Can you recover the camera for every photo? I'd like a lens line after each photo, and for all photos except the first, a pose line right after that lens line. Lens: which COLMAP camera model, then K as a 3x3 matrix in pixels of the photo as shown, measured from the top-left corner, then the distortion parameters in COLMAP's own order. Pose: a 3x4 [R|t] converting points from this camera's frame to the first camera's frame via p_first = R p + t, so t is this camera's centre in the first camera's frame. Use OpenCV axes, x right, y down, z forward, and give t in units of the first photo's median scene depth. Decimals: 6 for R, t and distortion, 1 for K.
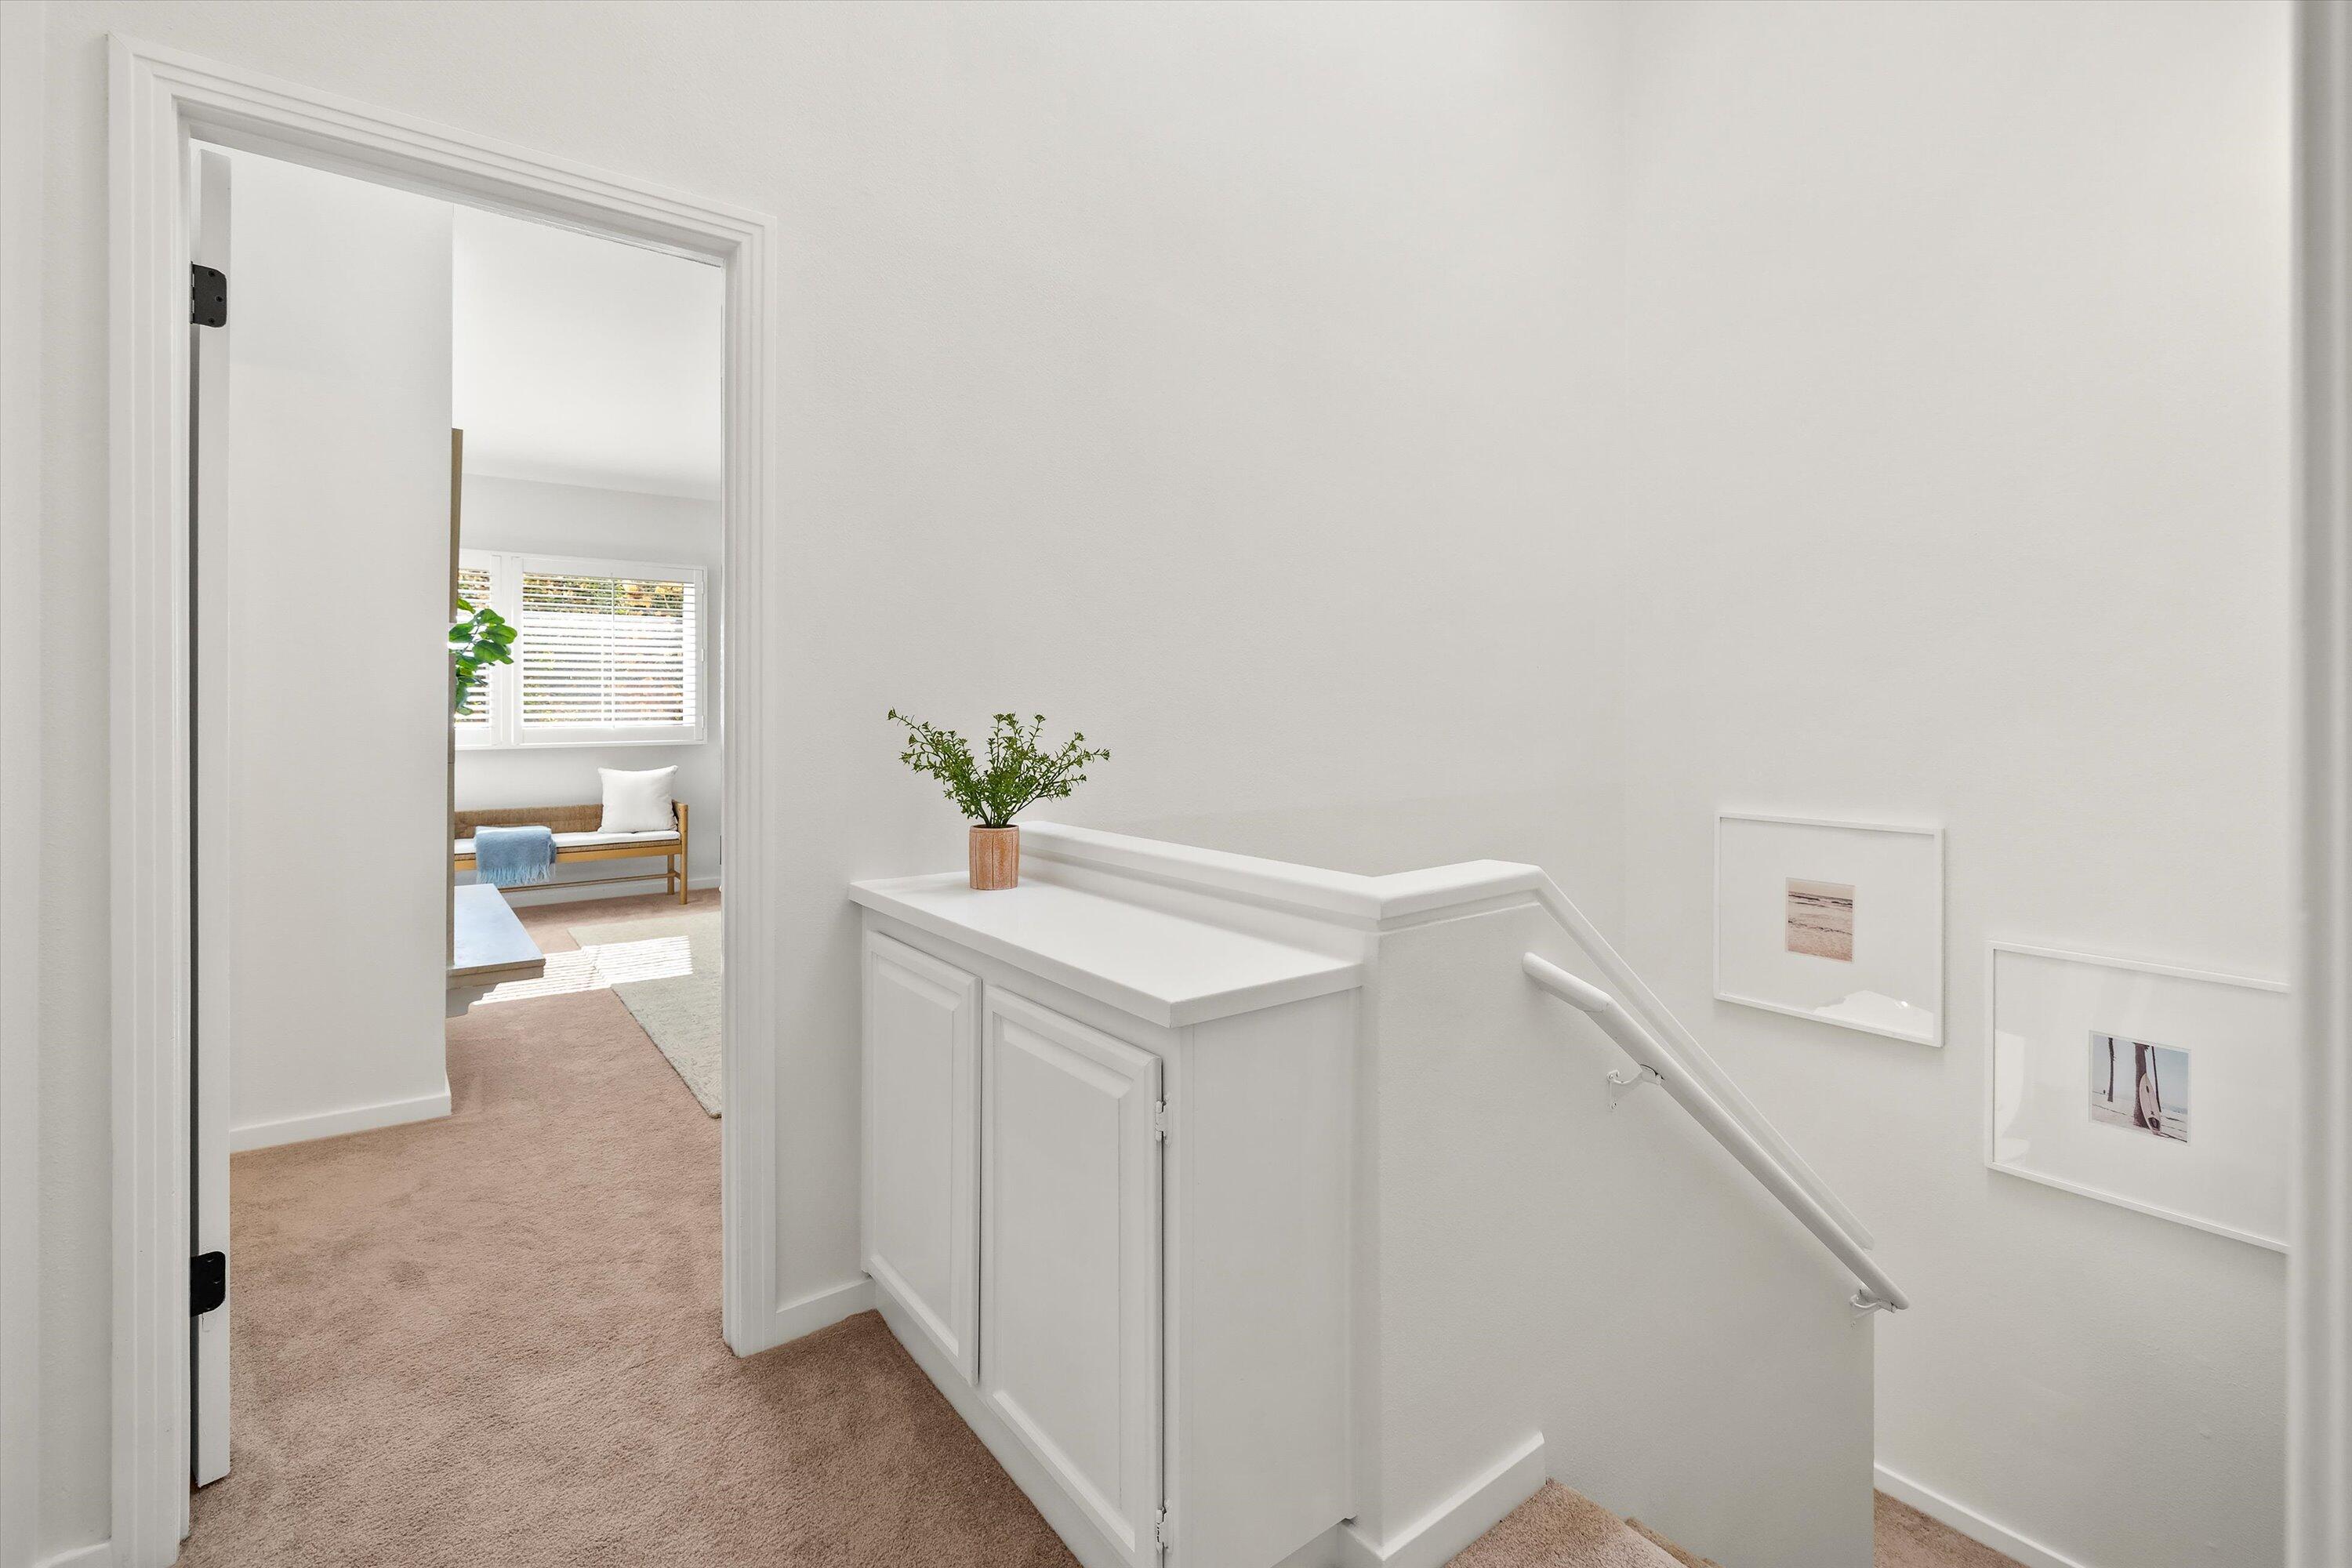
lens RADIAL K [[1065.1, 0, 1121.8], [0, 1065.1, 688.7], [0, 0, 1]] dist [-0.001393, -0.000334]
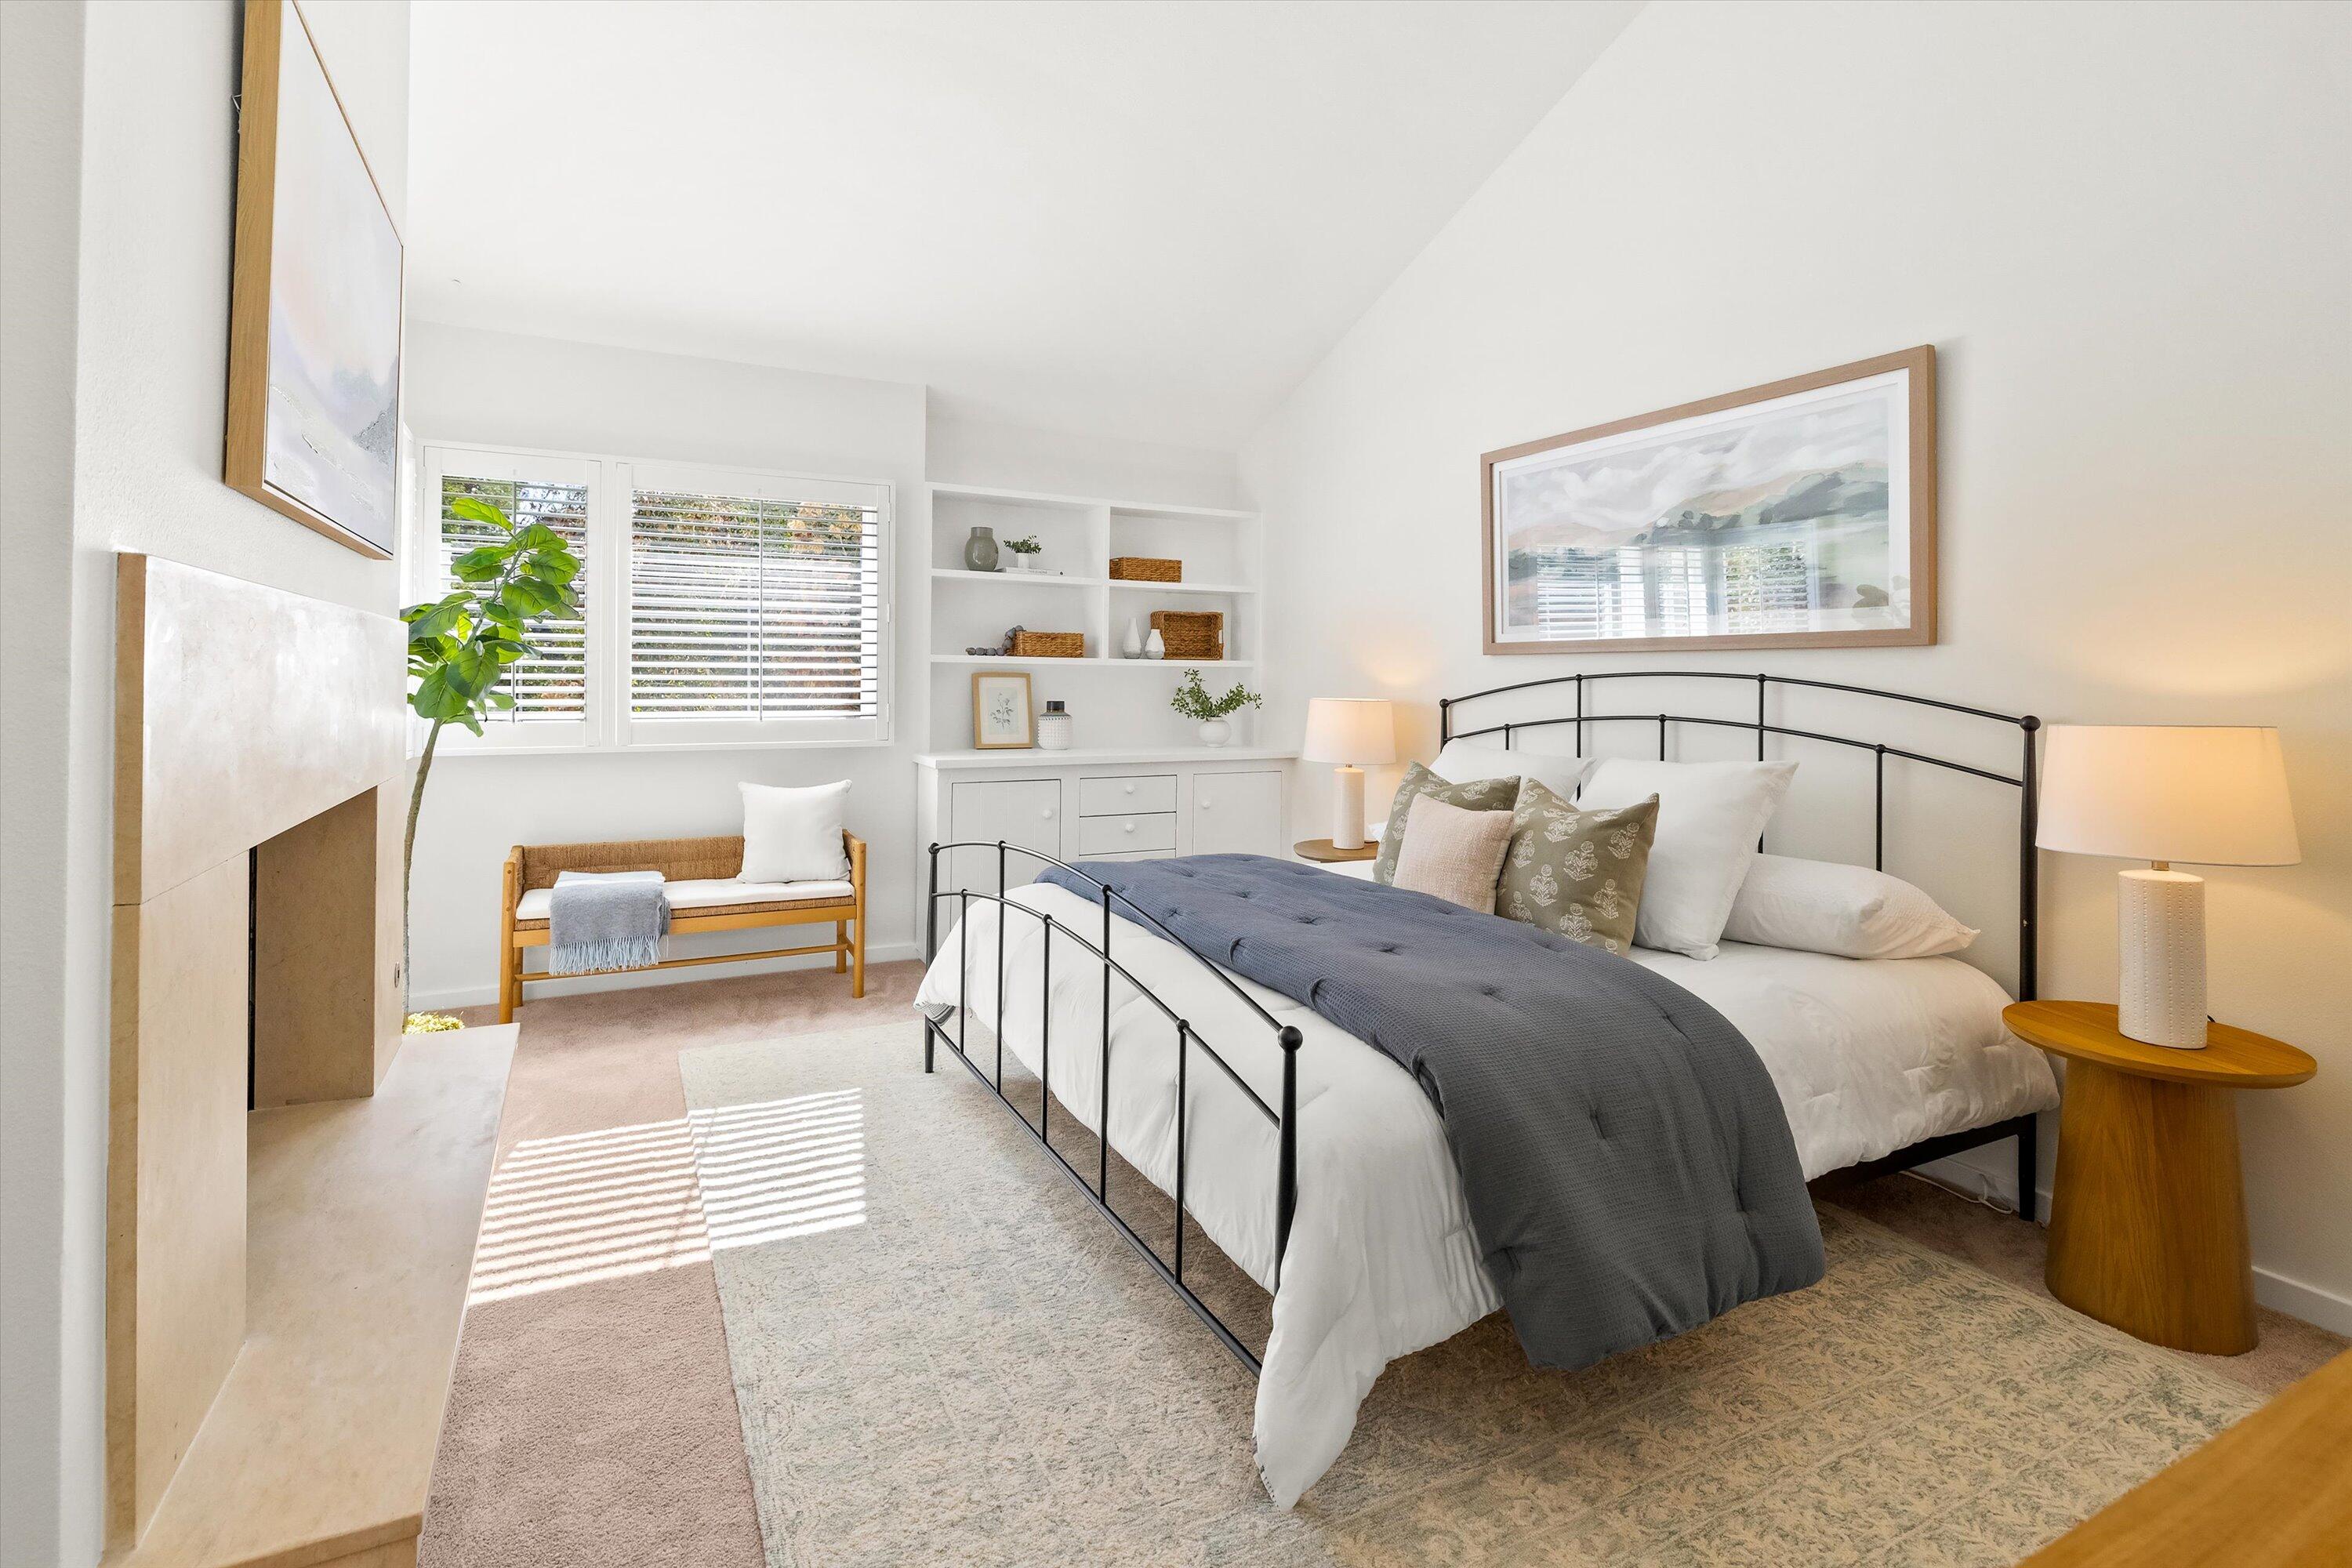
lens RADIAL K [[1065.1, 0, 1121.8], [0, 1065.1, 688.7], [0, 0, 1]] dist [-0.001393, -0.000334]
pose [[0.987798, 0.011469, -0.155318, -0.154533], [-0.008139, 0.999724, 0.022057, -0.000635], [0.155528, -0.020524, 0.987618, 0.387387]]
